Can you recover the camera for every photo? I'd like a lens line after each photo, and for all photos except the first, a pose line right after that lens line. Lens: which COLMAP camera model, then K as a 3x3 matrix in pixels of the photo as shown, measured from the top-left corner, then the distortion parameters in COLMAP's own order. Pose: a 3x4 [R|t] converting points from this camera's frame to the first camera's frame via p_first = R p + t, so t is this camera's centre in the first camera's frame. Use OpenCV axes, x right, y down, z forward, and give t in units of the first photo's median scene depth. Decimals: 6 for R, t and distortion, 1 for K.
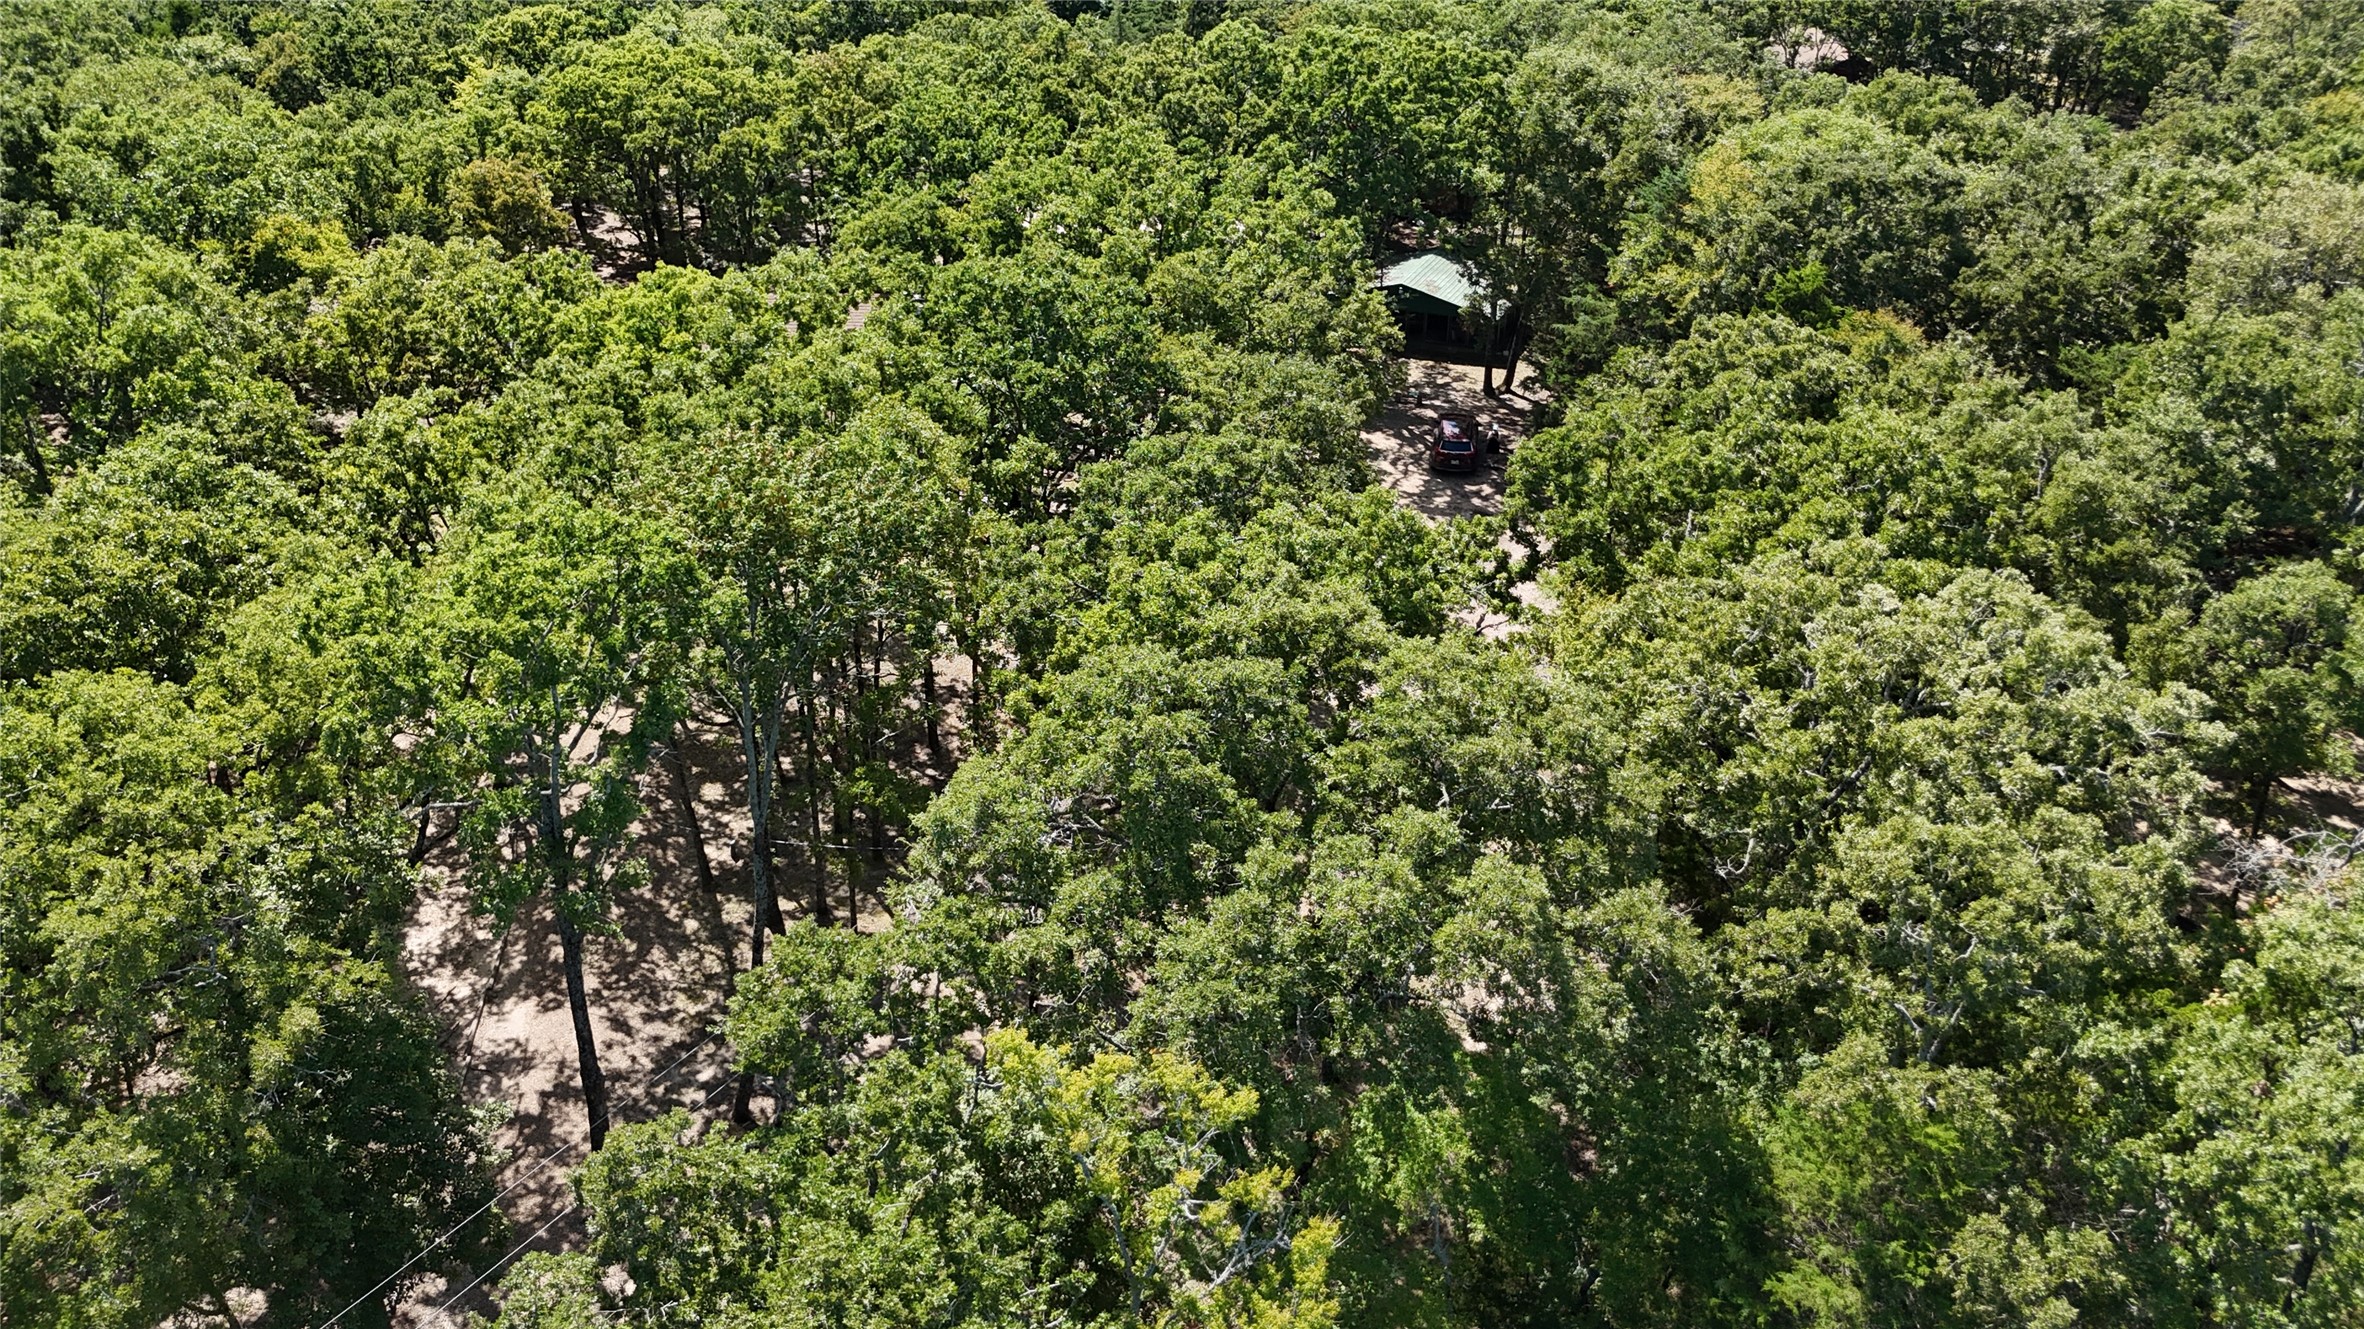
lens RADIAL K [[1729.3, 0, 1171.8], [0, 1729.3, 666.2], [0, 0, 1]] dist [0.018898, -0.005585]
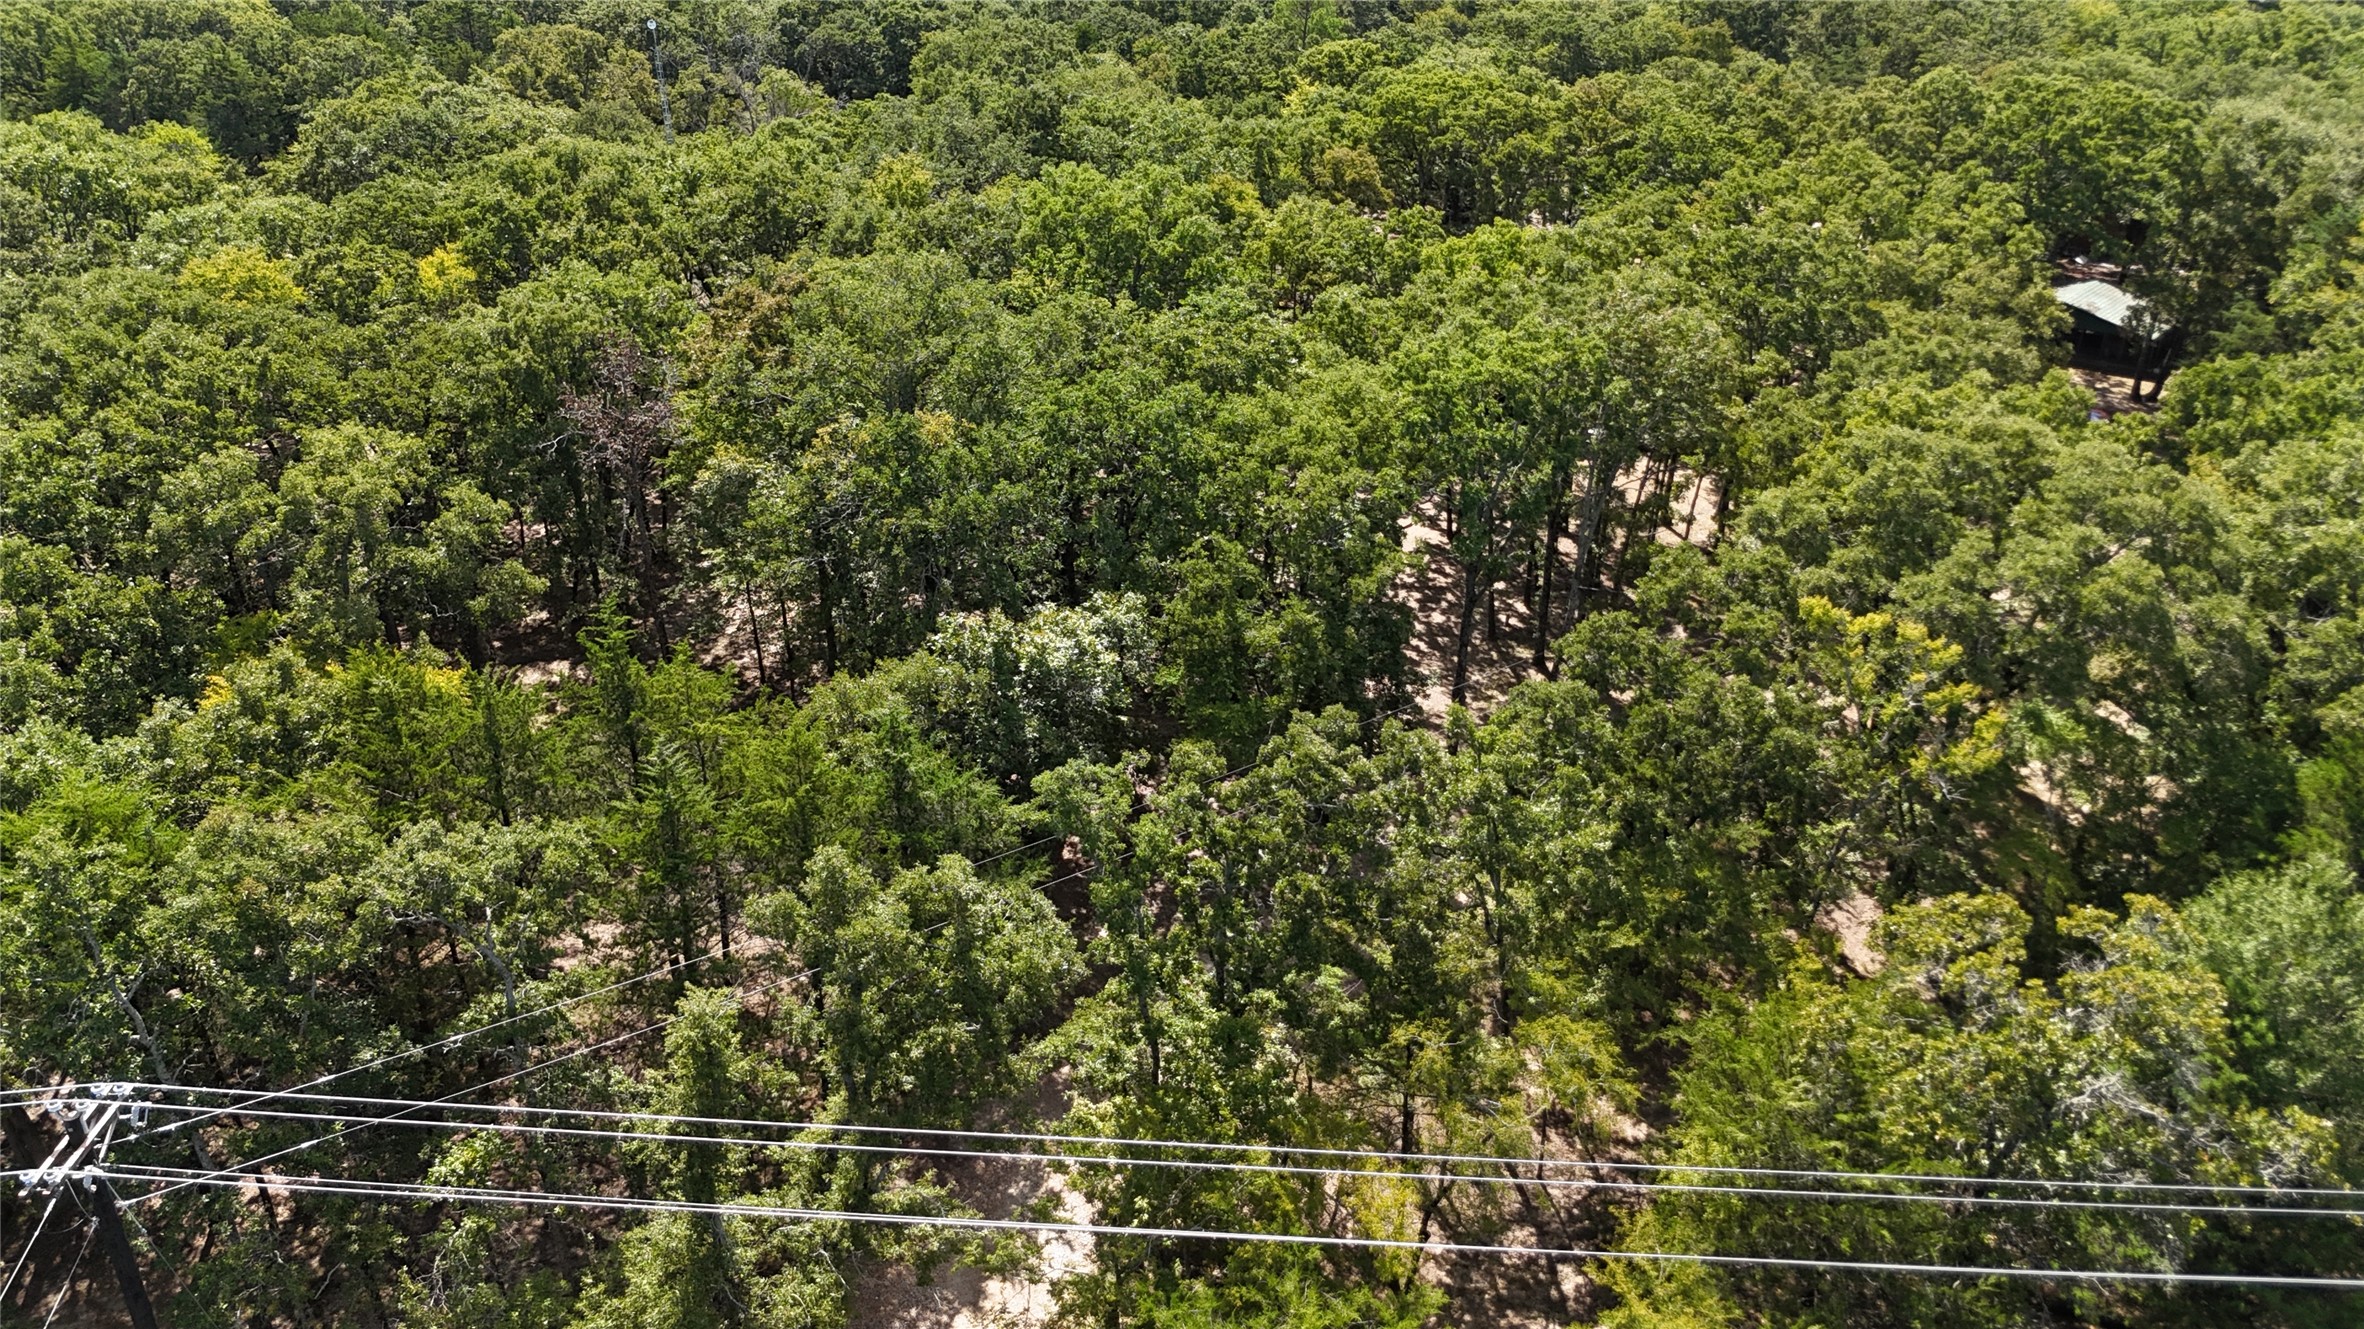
lens RADIAL K [[1720.0, 0, 1182.0], [0, 1720.0, 664.5], [0, 0, 1]] dist [0.064123, -0.065507]
pose [[0.946999, 0.143518, -0.287394, -0.068993], [-0.152273, 0.988304, -0.008222, 0.146241], [0.282852, 0.051548, 0.957777, -0.328331]]
